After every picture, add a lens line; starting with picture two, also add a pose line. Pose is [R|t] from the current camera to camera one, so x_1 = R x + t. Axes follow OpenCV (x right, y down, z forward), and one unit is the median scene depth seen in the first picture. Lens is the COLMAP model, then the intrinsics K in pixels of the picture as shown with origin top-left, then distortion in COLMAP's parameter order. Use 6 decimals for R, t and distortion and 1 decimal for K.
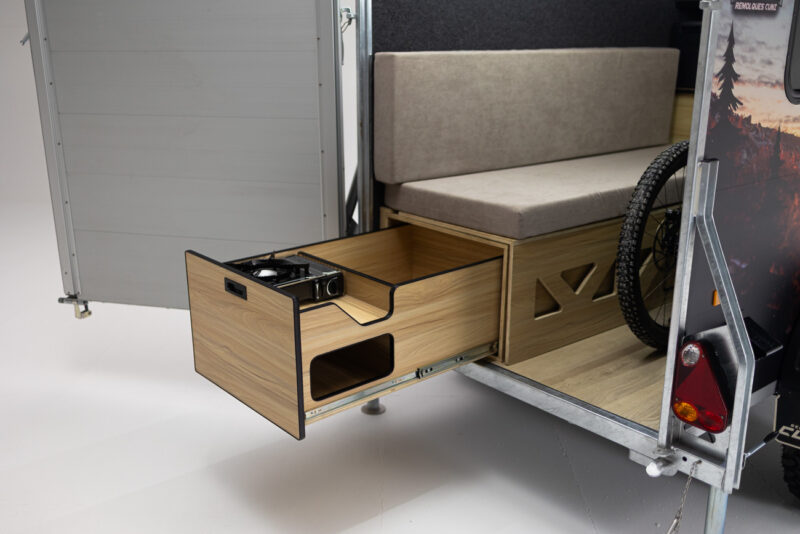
lens RADIAL K [[801.2, 0, 397.4], [0, 801.2, 262.2], [0, 0, 1]] dist [0.021377, 0.000000]
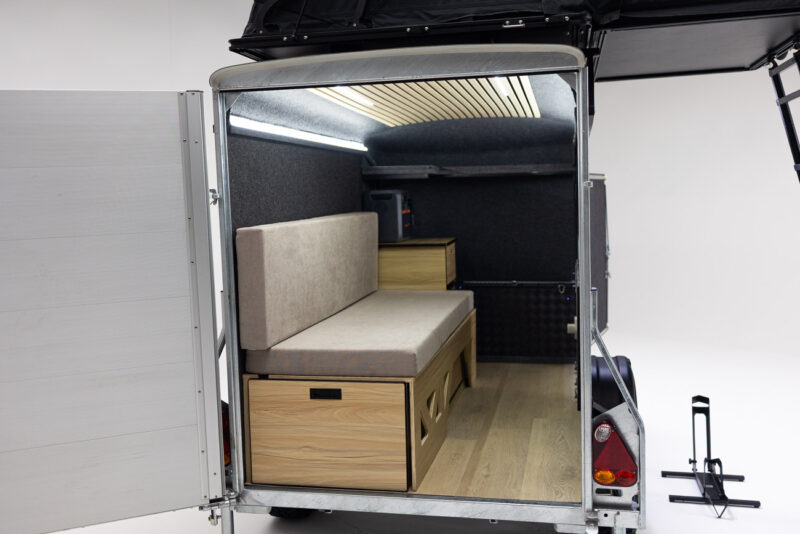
lens RADIAL K [[801.2, 0, 401.1], [0, 801.2, 262.1], [0, 0, 1]] dist [0.021377, 0.000000]
pose [[0.793546, -0.080741, 0.603130, -0.546498], [0.196344, 0.972119, -0.128195, -0.044337], [-0.575963, 0.220149, 0.787274, 0.057902]]
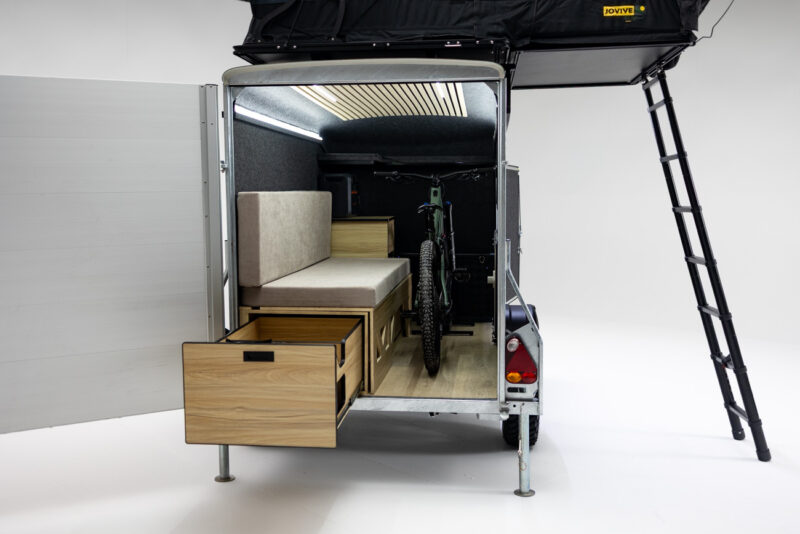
lens RADIAL K [[801.2, 0, 398.3], [0, 801.2, 262.2], [0, 0, 1]] dist [0.021377, 0.000000]
pose [[0.730595, -0.067638, 0.679453, -0.843088], [0.193378, 0.974837, -0.110891, 0.065700], [-0.654856, 0.212408, 0.725291, -0.160950]]
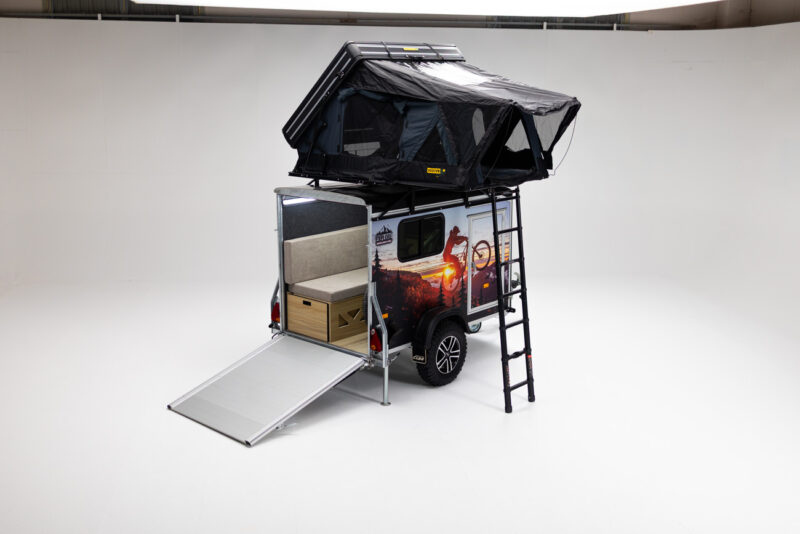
lens RADIAL K [[862.0, 0, 373.4], [0, 862.0, 248.3], [0, 0, 1]] dist [0.001994, 0.000000]
pose [[0.993571, -0.031117, 0.108851, -0.051908], [0.039000, 0.996709, -0.071058, 0.008268], [-0.106282, 0.074846, 0.991515, -2.439130]]
